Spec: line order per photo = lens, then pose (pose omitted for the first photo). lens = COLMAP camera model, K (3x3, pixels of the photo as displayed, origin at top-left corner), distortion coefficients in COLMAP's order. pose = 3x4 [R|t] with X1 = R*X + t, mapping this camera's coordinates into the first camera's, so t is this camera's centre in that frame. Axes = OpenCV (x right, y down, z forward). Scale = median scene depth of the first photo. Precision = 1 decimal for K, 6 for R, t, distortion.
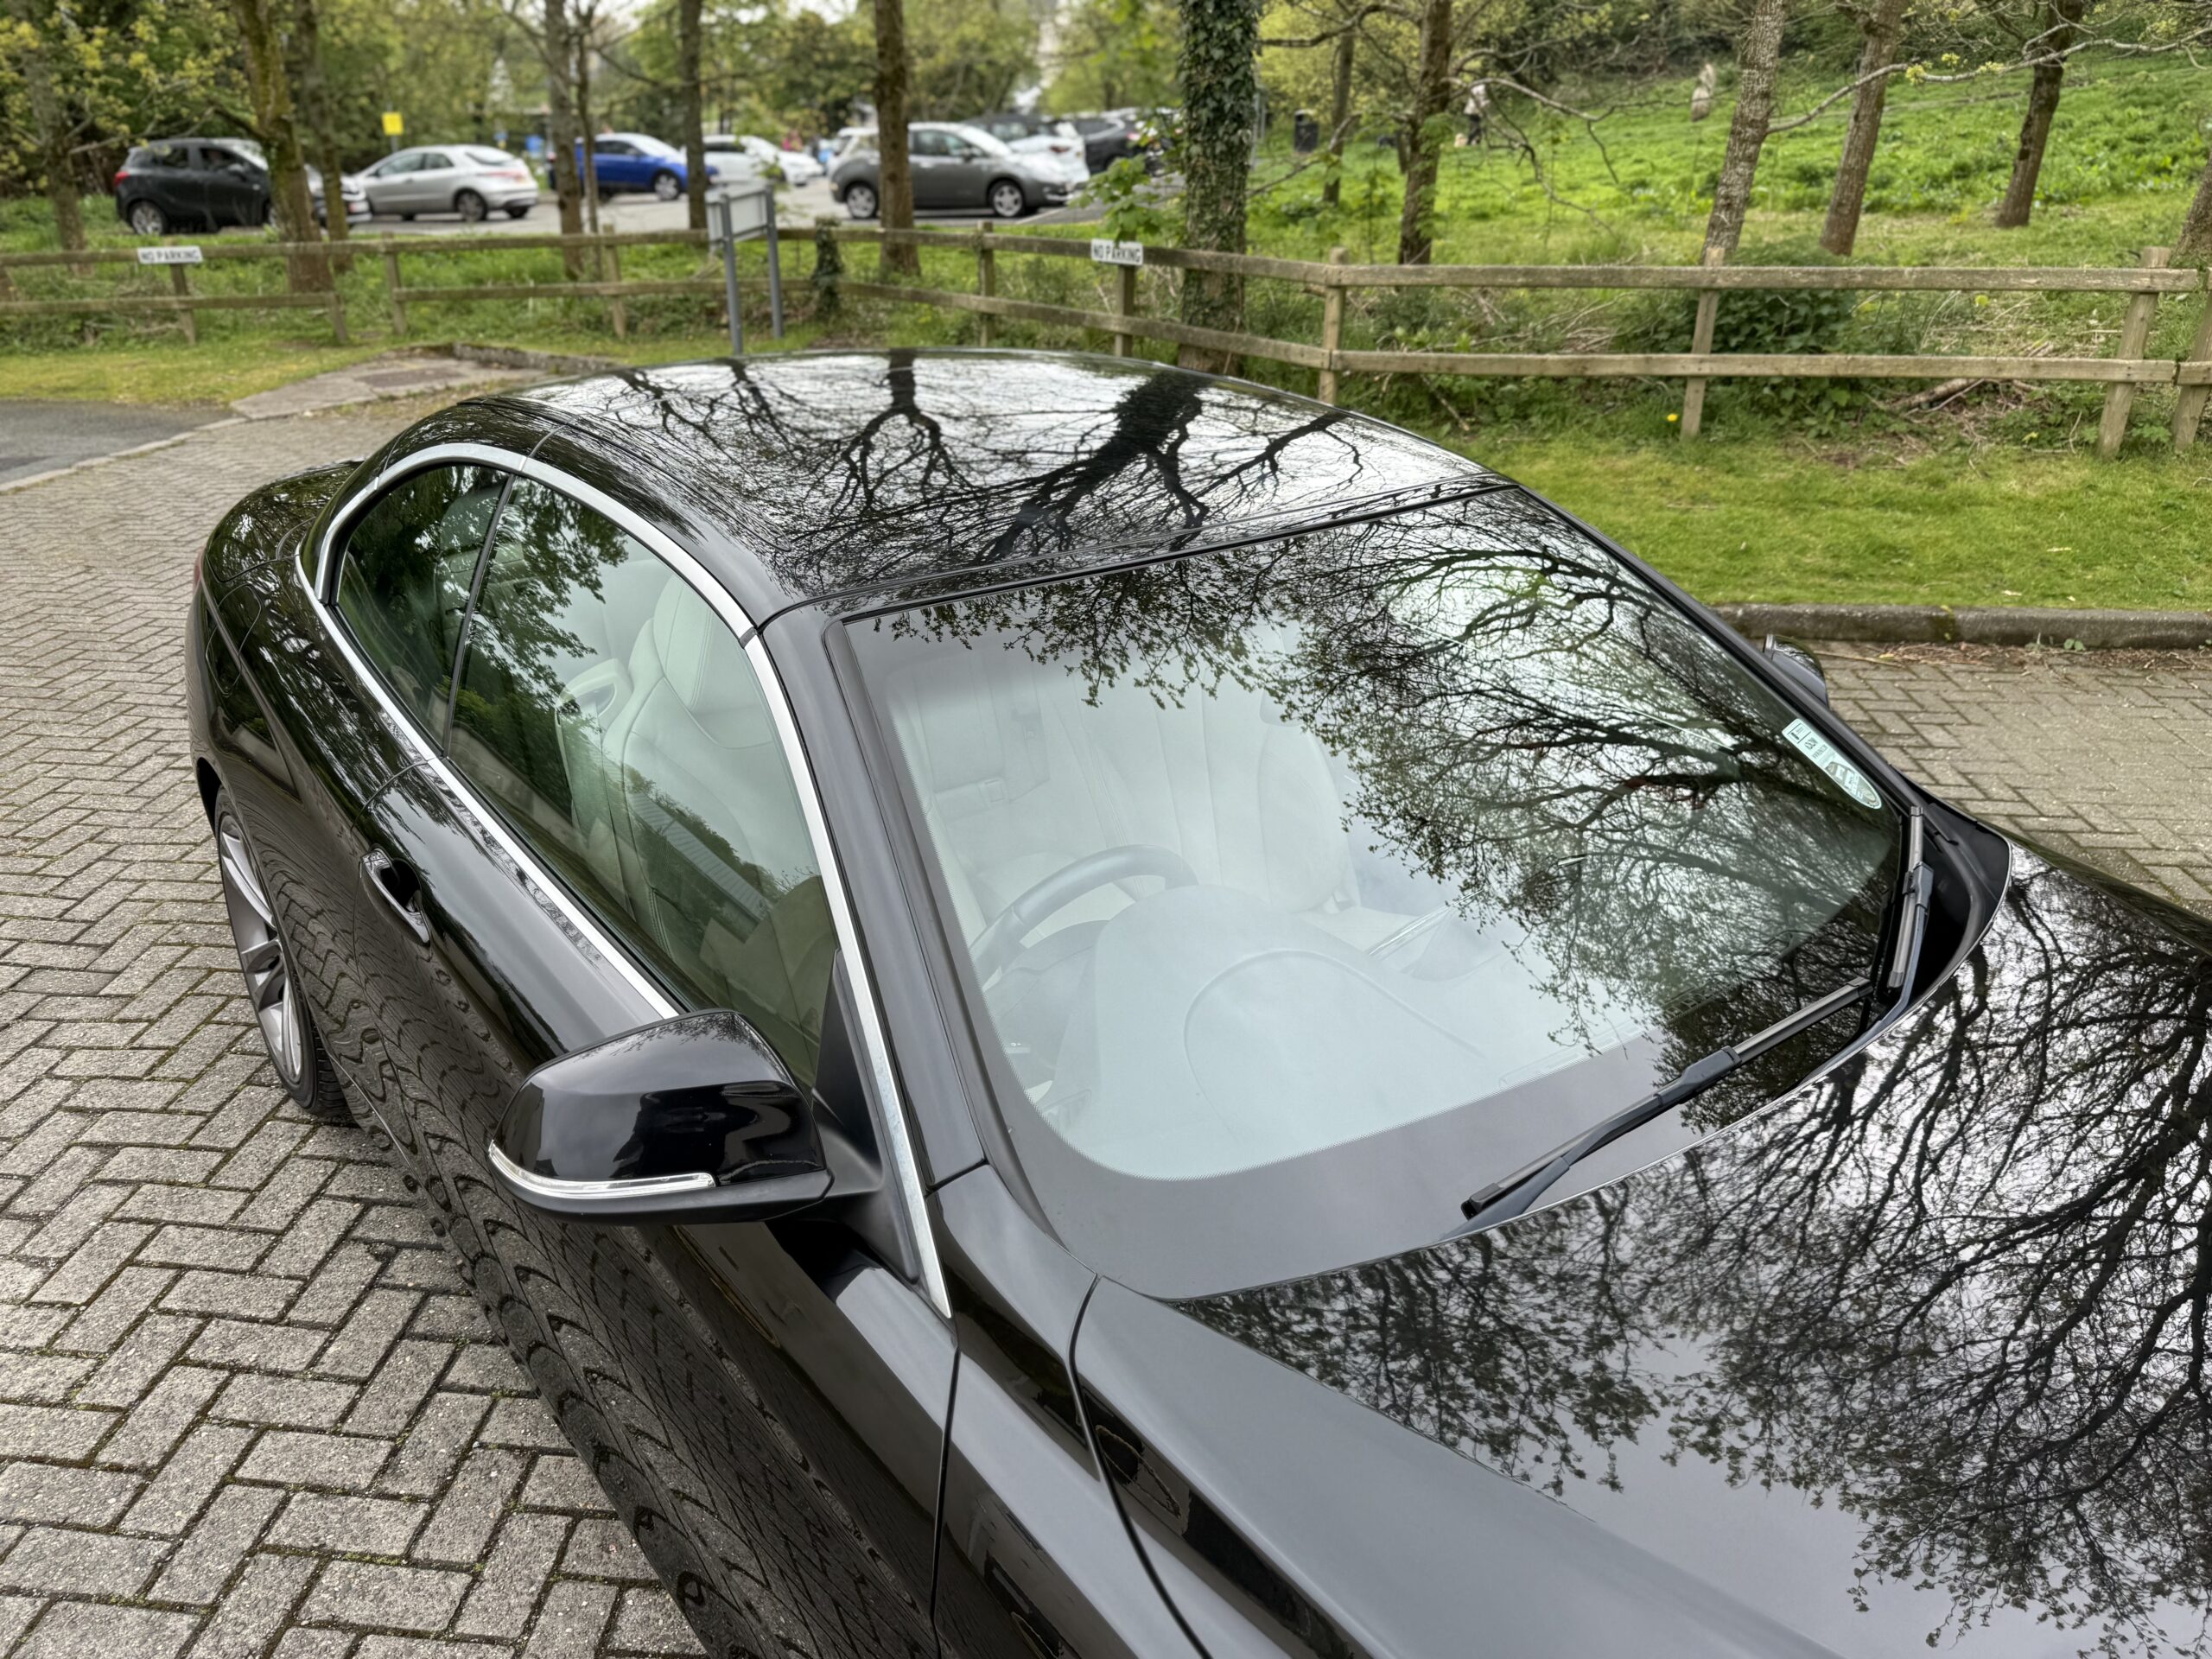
lens RADIAL K [[1600.5, 0, 1106.0], [0, 1600.5, 829.5], [0, 0, 1]] dist [-0.002555, -0.004921]
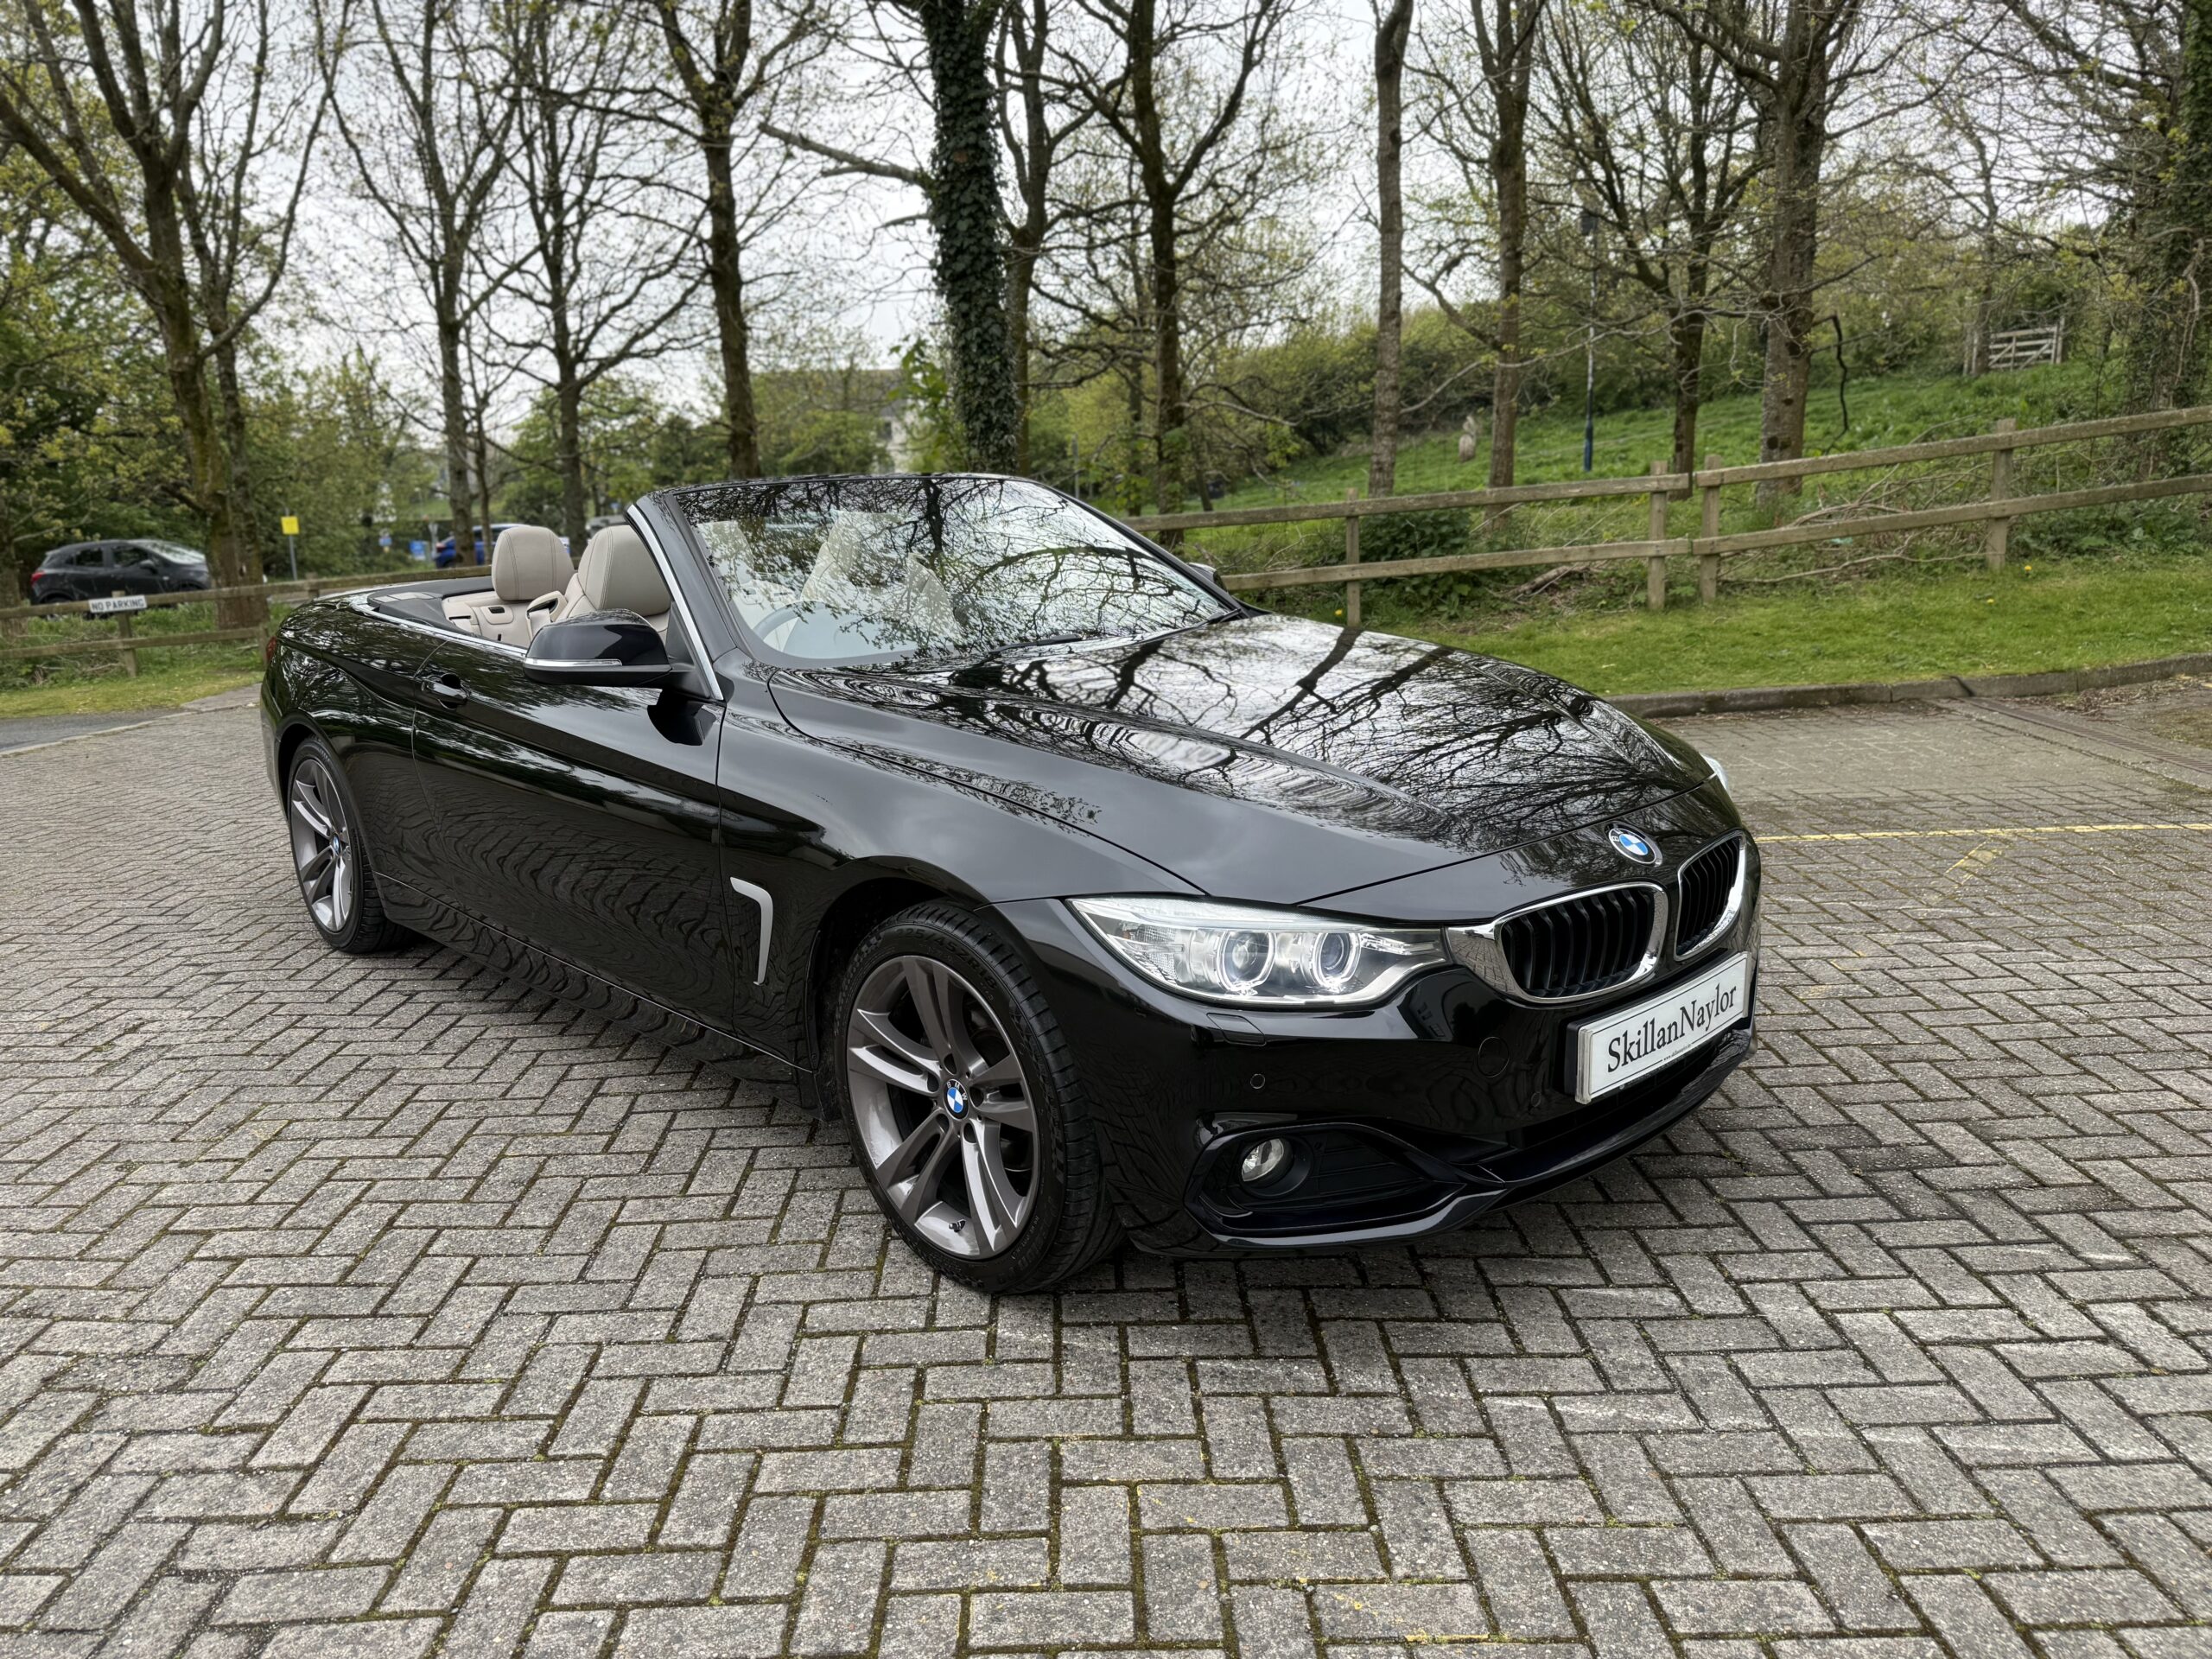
lens RADIAL K [[1574.5, 0, 1082.2], [0, 1574.5, 847.6], [0, 0, 1]] dist [0.024344, -0.030379]
pose [[0.995697, -0.067779, 0.063199, 0.042457], [0.079063, 0.977054, -0.197773, 0.156180], [-0.048344, 0.201919, 0.978208, -0.198000]]
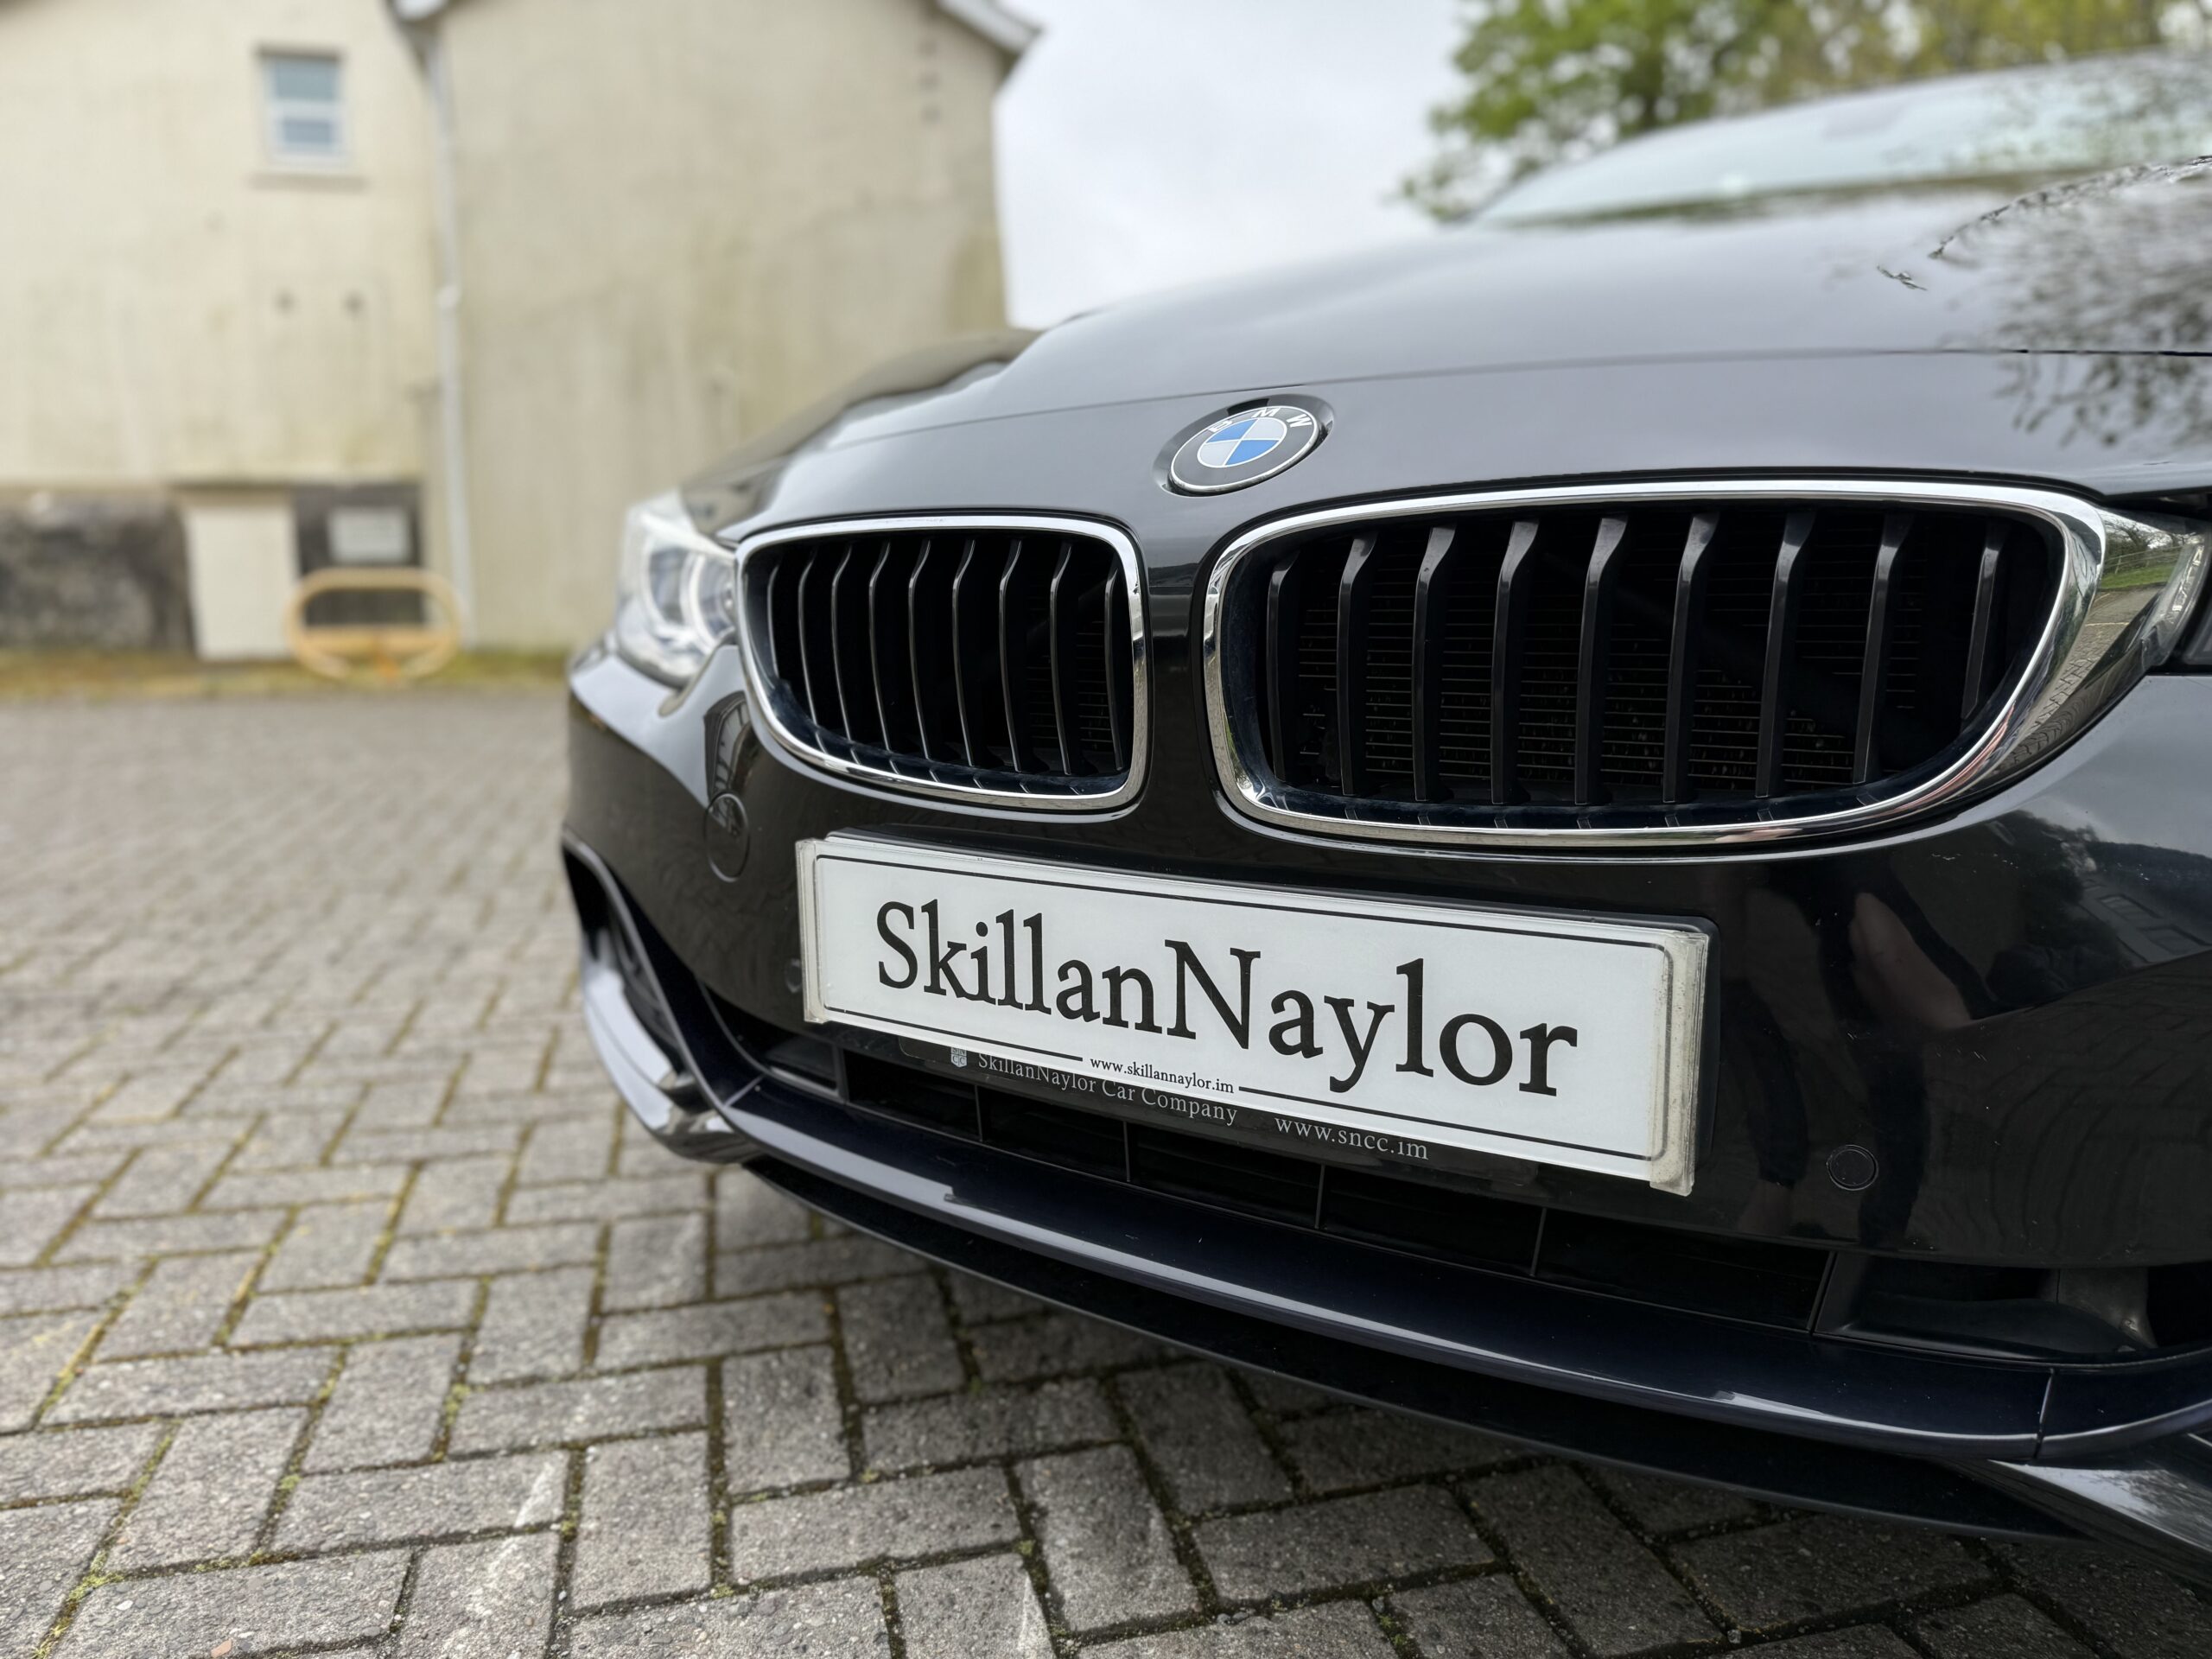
lens RADIAL K [[1587.0, 0, 1099.1], [0, 1587.0, 869.8], [0, 0, 1]] dist [-0.003804, -0.003411]
pose [[0.293551, 0.146068, -0.944718, 0.260804], [-0.390662, 0.920297, 0.020903, 0.131304], [0.872474, 0.362929, 0.327218, 0.059256]]
